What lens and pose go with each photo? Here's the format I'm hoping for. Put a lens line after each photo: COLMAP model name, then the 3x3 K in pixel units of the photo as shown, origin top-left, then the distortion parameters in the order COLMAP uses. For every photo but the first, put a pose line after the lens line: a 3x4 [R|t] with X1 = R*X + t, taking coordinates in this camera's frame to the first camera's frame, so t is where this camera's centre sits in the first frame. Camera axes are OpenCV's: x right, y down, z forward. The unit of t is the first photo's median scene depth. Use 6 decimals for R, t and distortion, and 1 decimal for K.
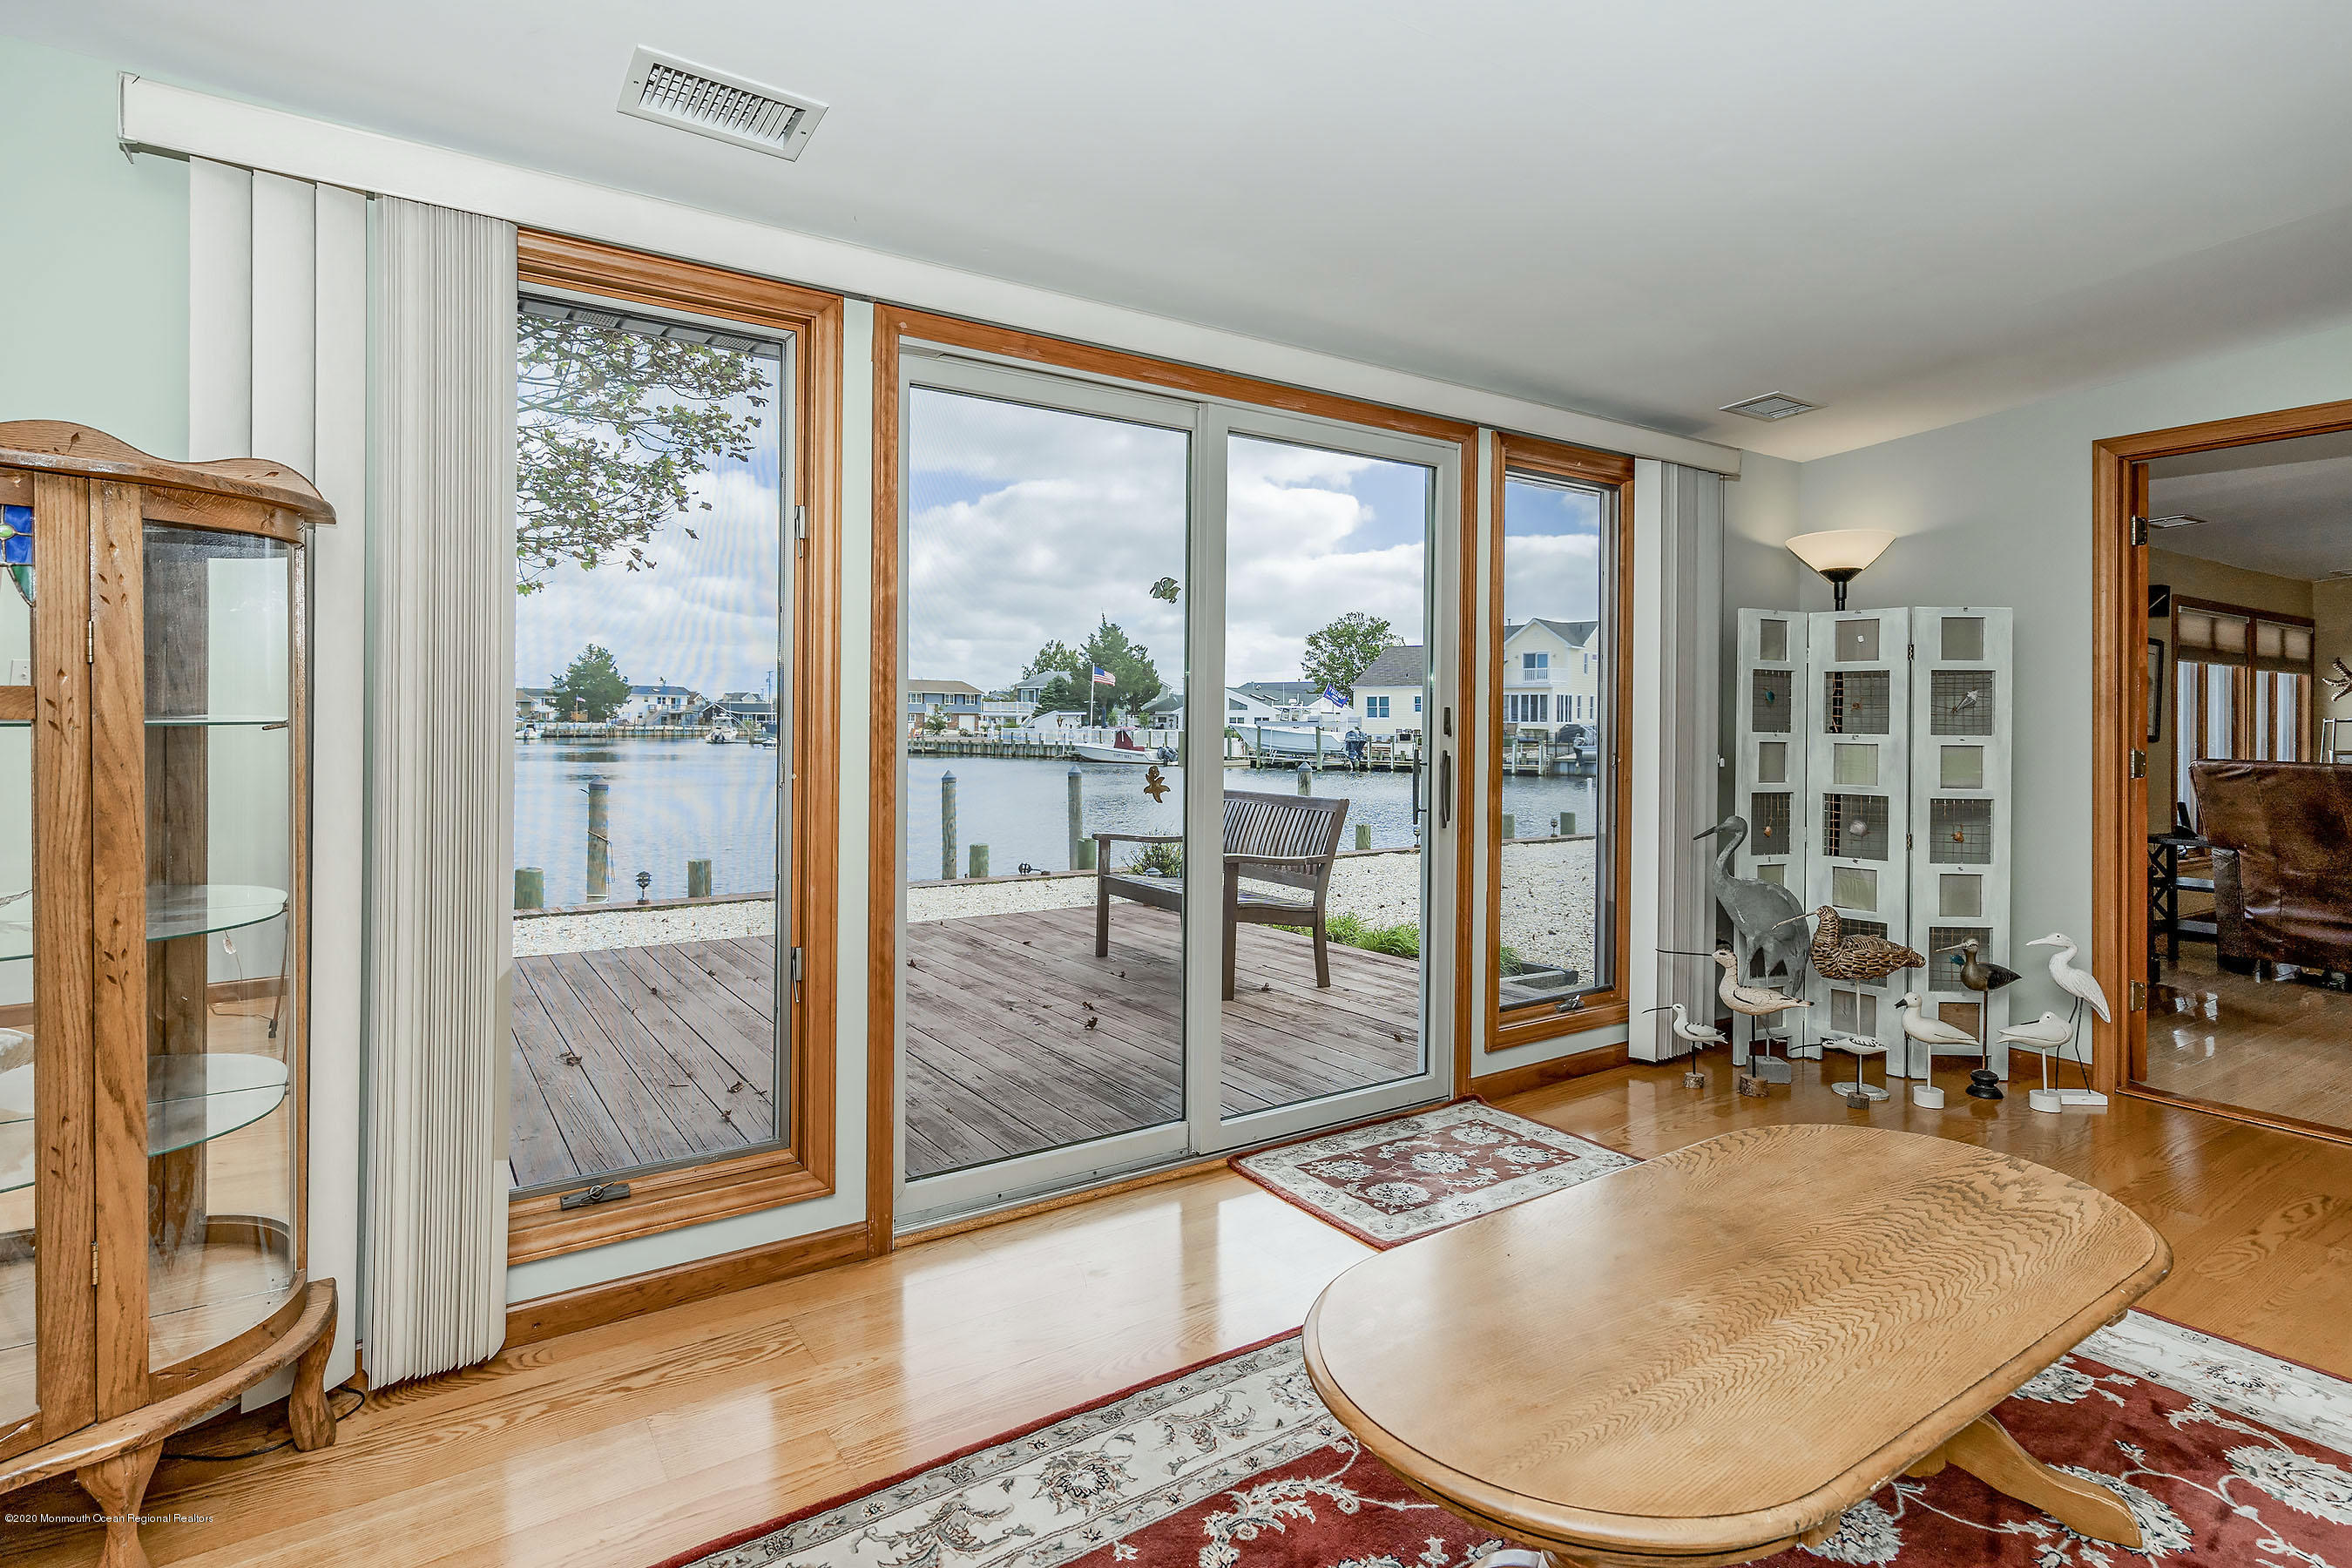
lens RADIAL K [[1193.3, 0, 1174.2], [0, 1193.3, 722.0], [0, 0, 1]] dist [-0.001356, 0.000548]
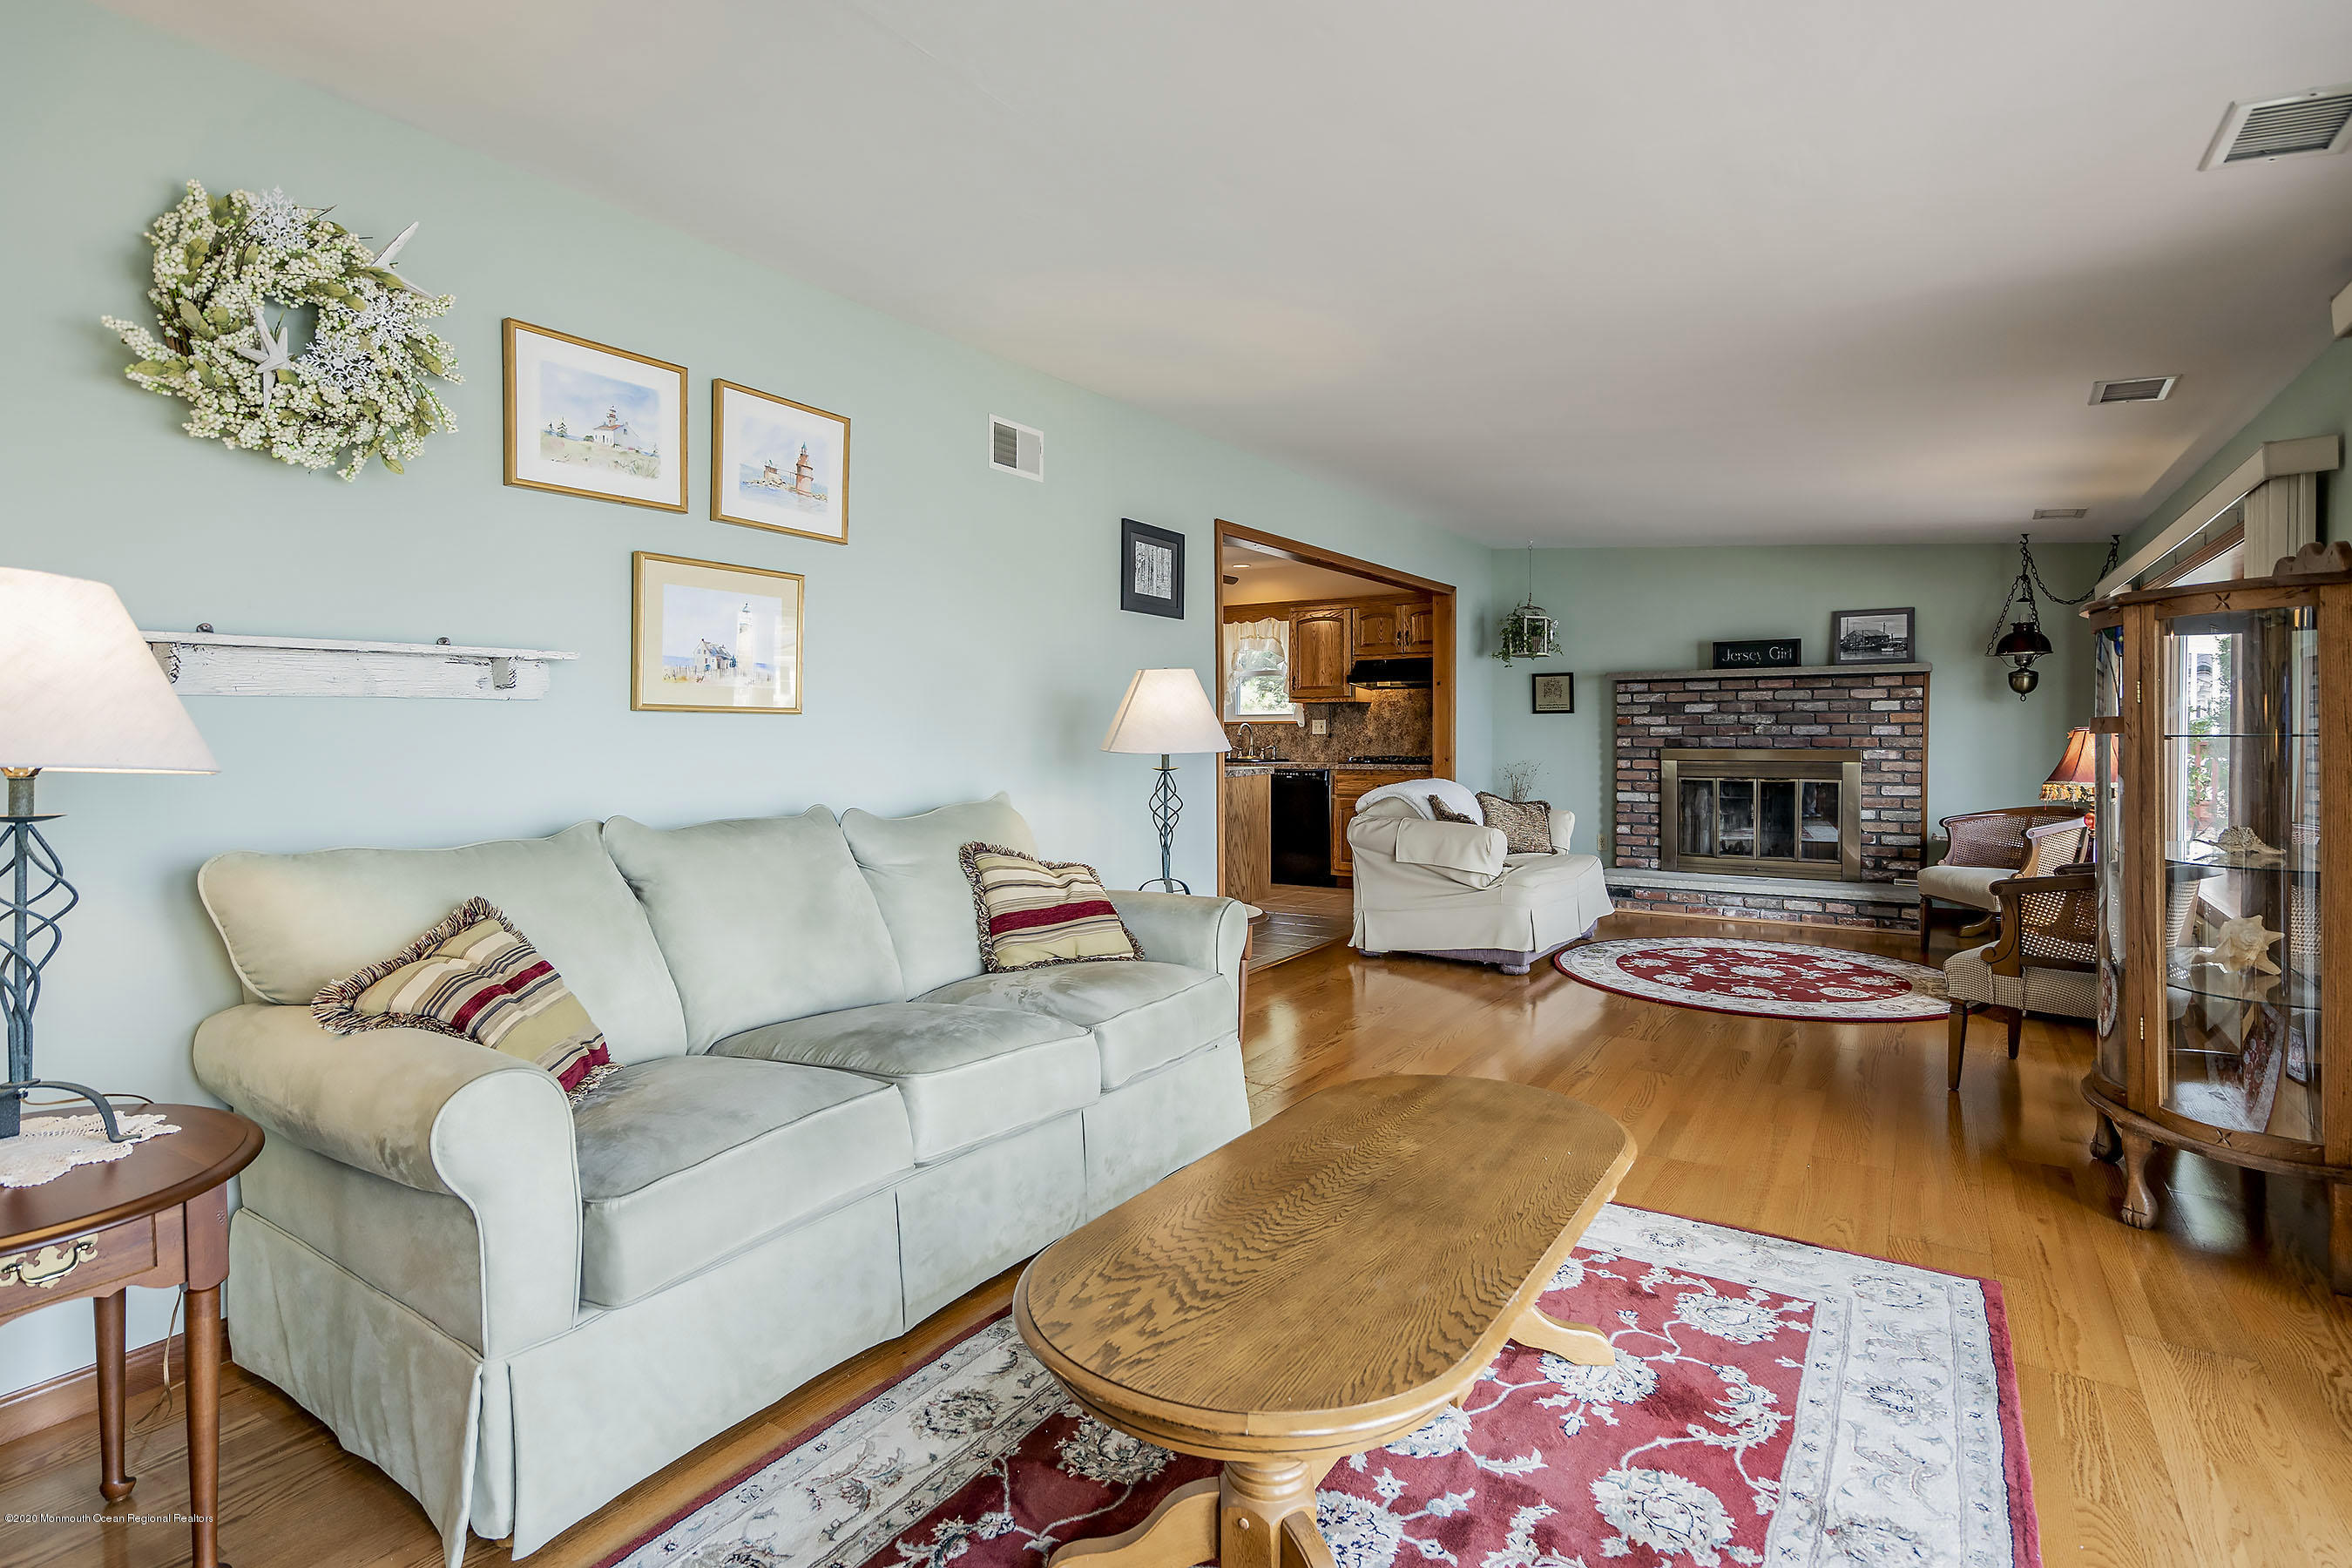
lens RADIAL K [[1161.0, 0, 1183.8], [0, 1161.0, 761.8], [0, 0, 1]] dist [-0.003157, 0.000746]
pose [[-0.916769, 0.012127, -0.399235, 0.440683], [0.001335, 0.999626, 0.027297, -0.002473], [0.399417, 0.024492, -0.916442, 0.774833]]
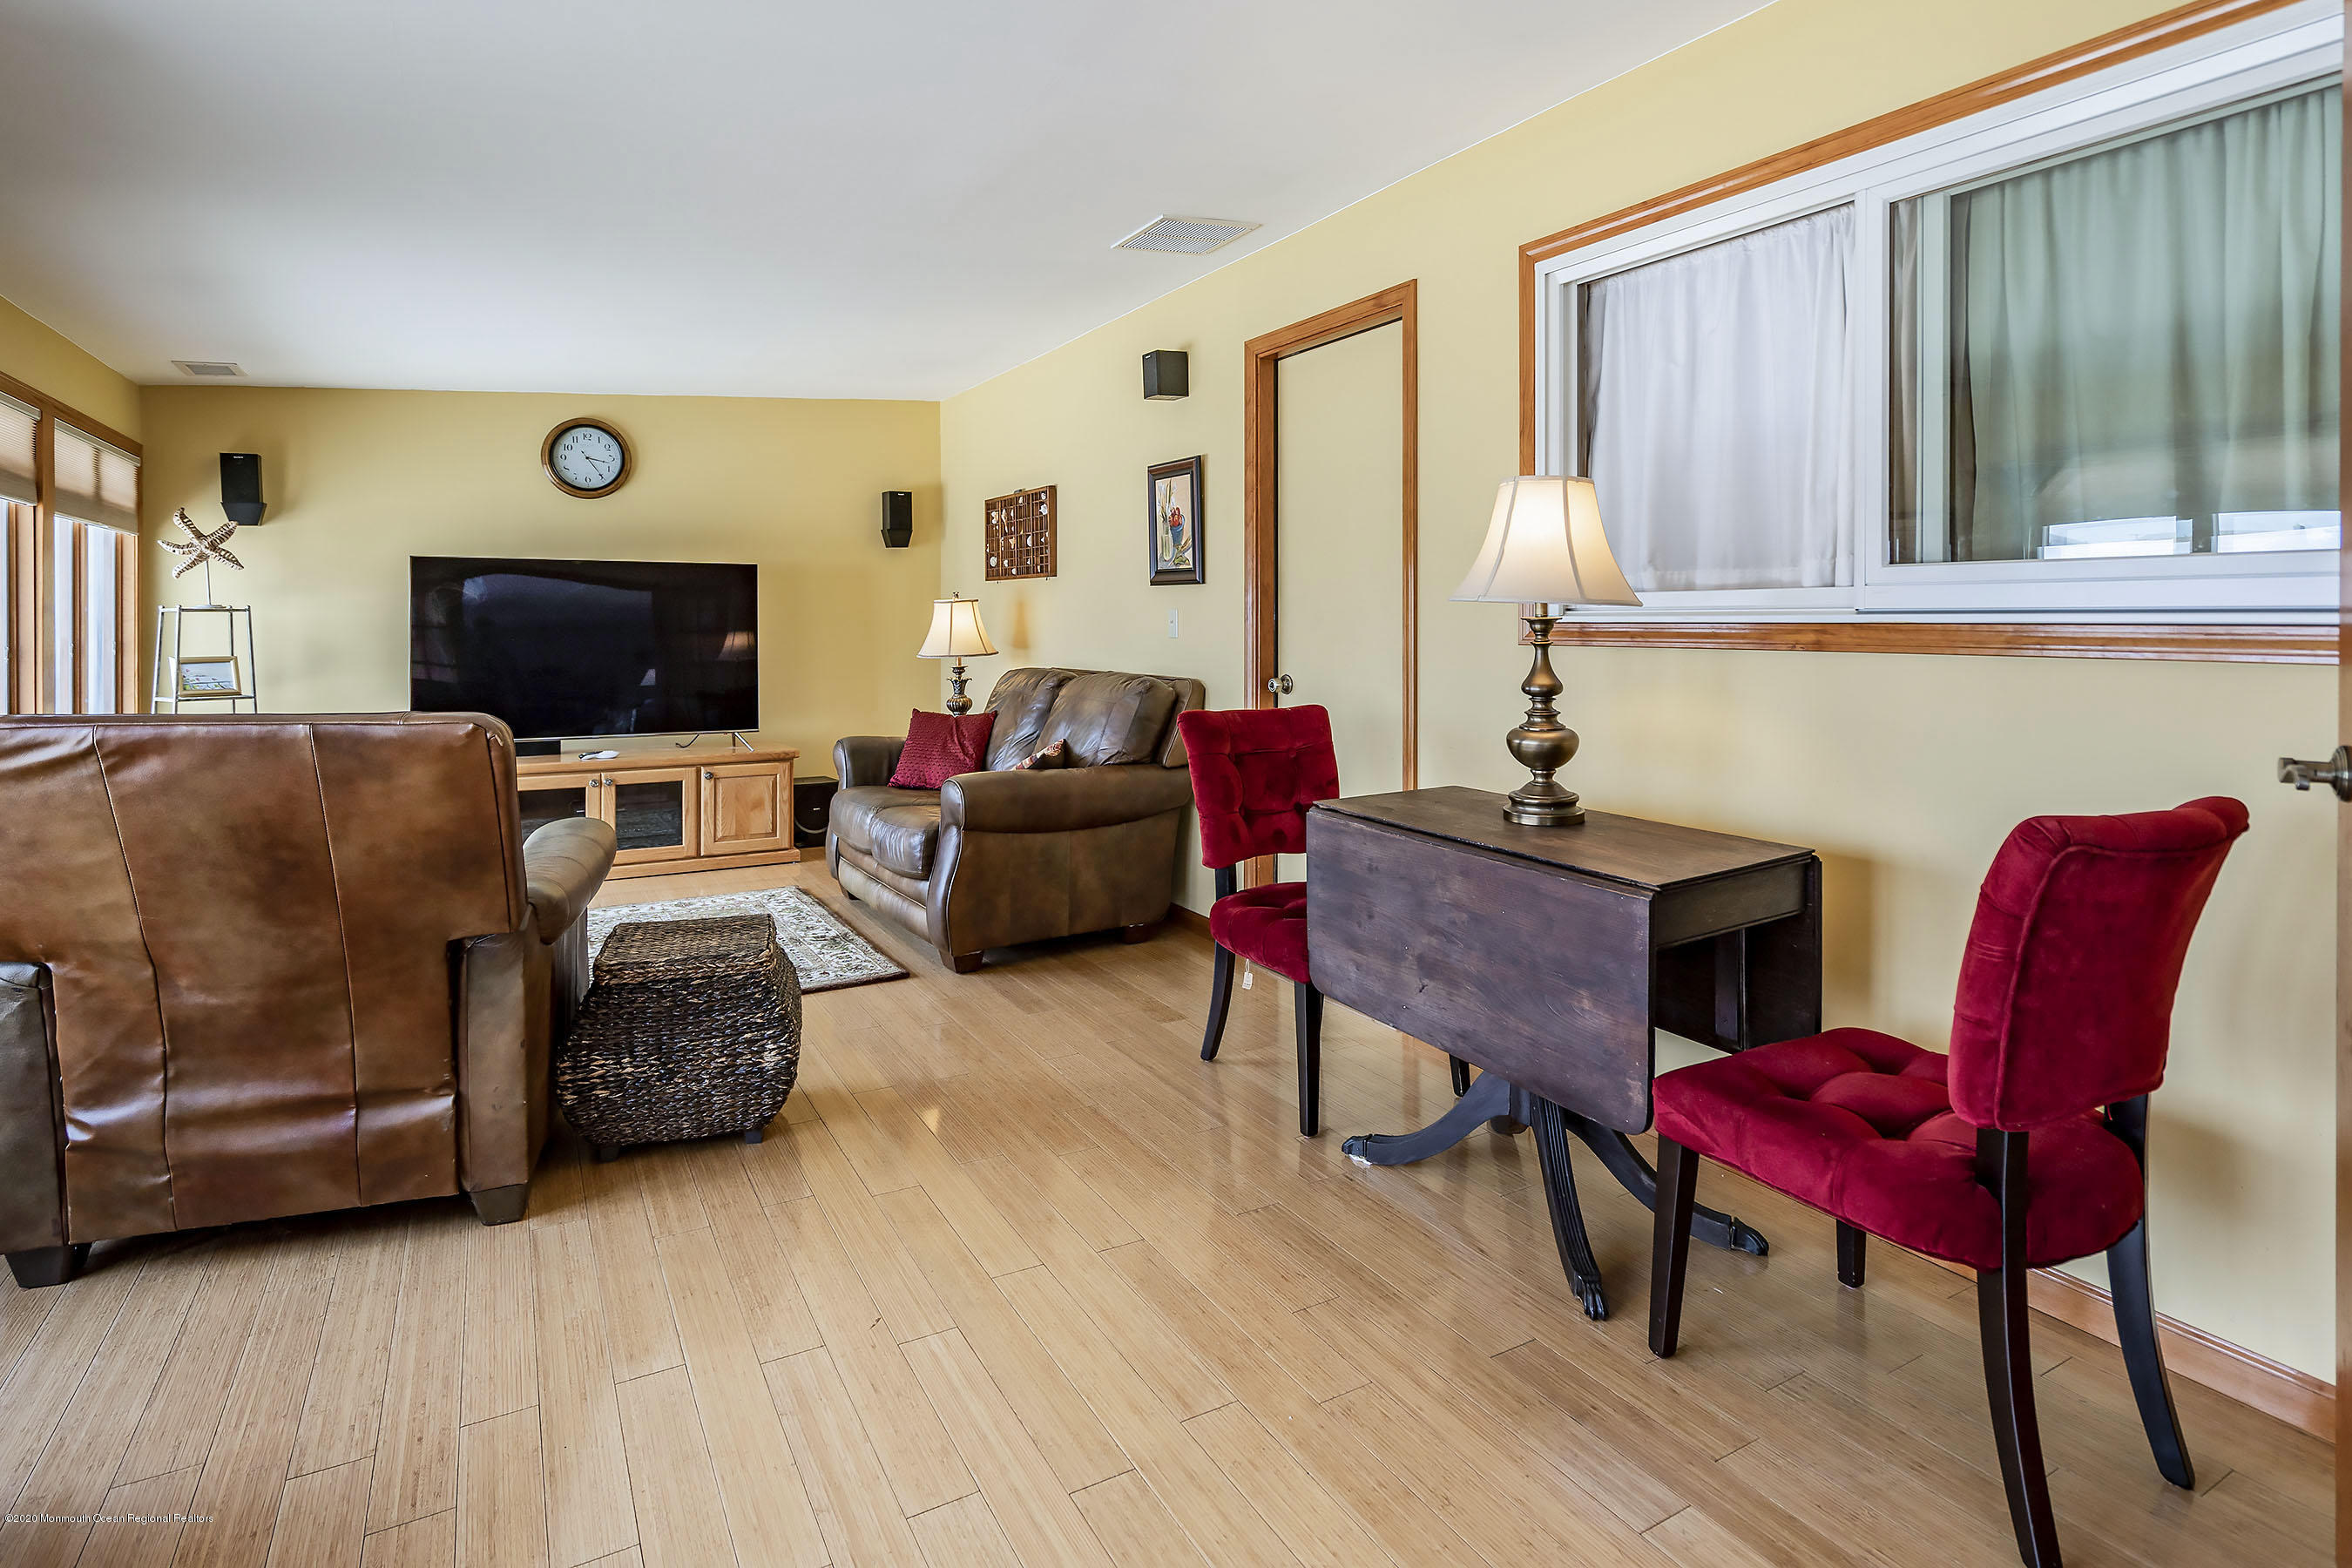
lens RADIAL K [[1203.1, 0, 1182.1], [0, 1203.1, 619.2], [0, 0, 1]] dist [0.000893, 0.001882]
pose [[0.063656, -0.005588, 0.997956, 0.763269], [0.002284, 0.999983, 0.005454, 0.003630], [-0.997969, 0.001933, 0.063668, 0.878975]]
